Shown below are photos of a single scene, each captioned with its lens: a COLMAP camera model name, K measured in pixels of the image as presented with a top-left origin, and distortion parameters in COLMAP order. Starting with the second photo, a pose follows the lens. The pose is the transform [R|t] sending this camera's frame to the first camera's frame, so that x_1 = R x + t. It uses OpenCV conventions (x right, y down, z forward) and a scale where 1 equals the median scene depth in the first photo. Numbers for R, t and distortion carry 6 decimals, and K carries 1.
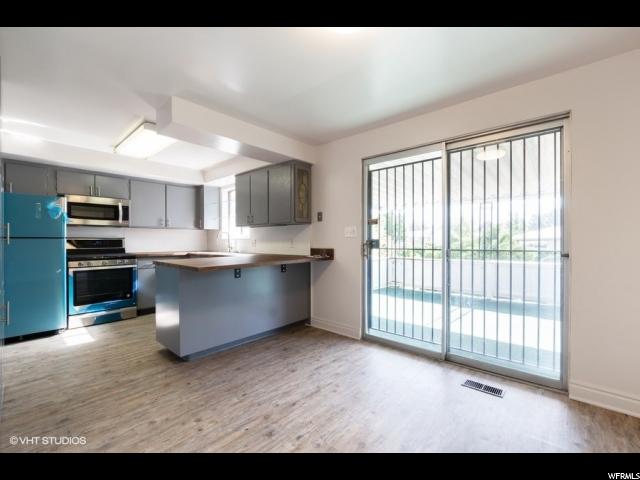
lens RADIAL K [[278.6, 0, 320.3], [0, 278.6, 242.8], [0, 0, 1]] dist [-0.002728, -0.000500]
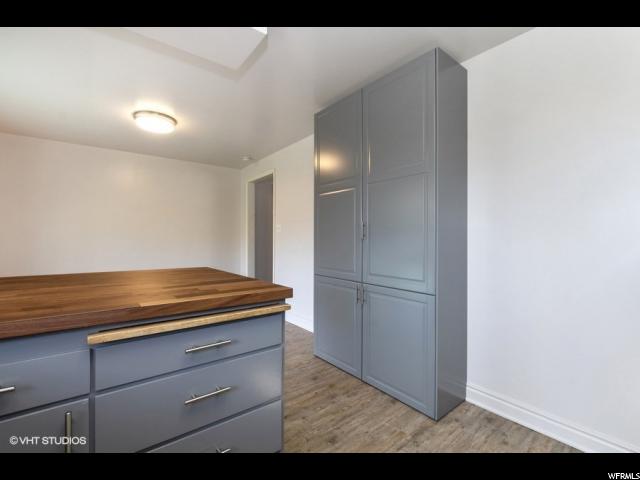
lens RADIAL K [[282.0, 0, 323.1], [0, 282.0, 239.3], [0, 0, 1]] dist [-0.012475, -0.000325]
pose [[-0.987377, 0.001879, 0.158377, -0.556519], [0.003490, 0.999945, 0.009892, -0.003319], [-0.158349, 0.010320, -0.987329, 1.075408]]
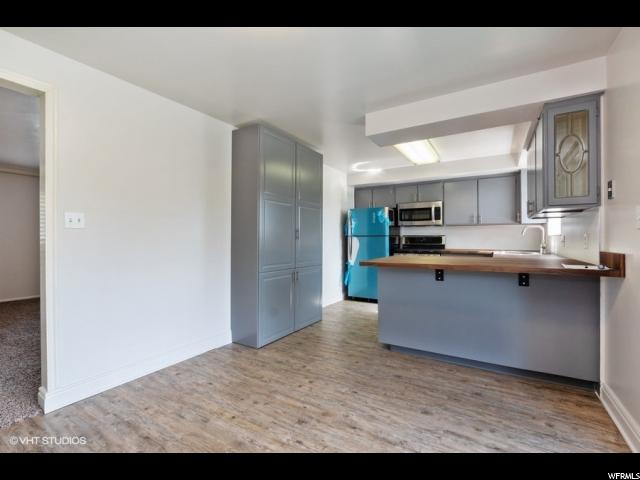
lens RADIAL K [[282.0, 0, 323.1], [0, 282.0, 239.3], [0, 0, 1]] dist [-0.012475, -0.000325]
pose [[0.193264, 0.003318, -0.981141, 0.381659], [-0.006501, 0.999977, 0.002101, -0.001469], [0.981125, 0.005973, 0.193281, 0.382899]]
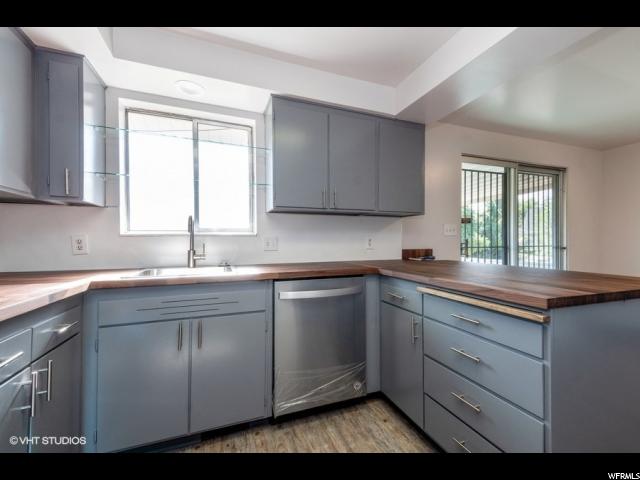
lens RADIAL K [[277.4, 0, 320.0], [0, 277.4, 240.0], [0, 0, 1]] dist [0.001159, 0.000020]
pose [[0.455034, 0.004305, 0.890464, -0.783822], [0.007128, 0.999939, -0.008476, -0.000669], [-0.890446, 0.010204, 0.454975, 0.863260]]
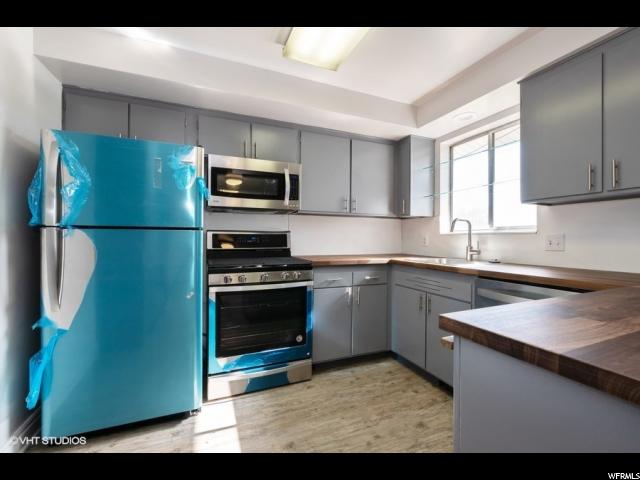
lens RADIAL K [[277.4, 0, 320.0], [0, 277.4, 240.0], [0, 0, 1]] dist [0.001159, 0.000020]
pose [[0.900846, 0.007437, -0.434075, -0.475361], [-0.008339, 0.999965, -0.000173, 0.000351], [0.434059, 0.003776, 0.900877, 0.601297]]
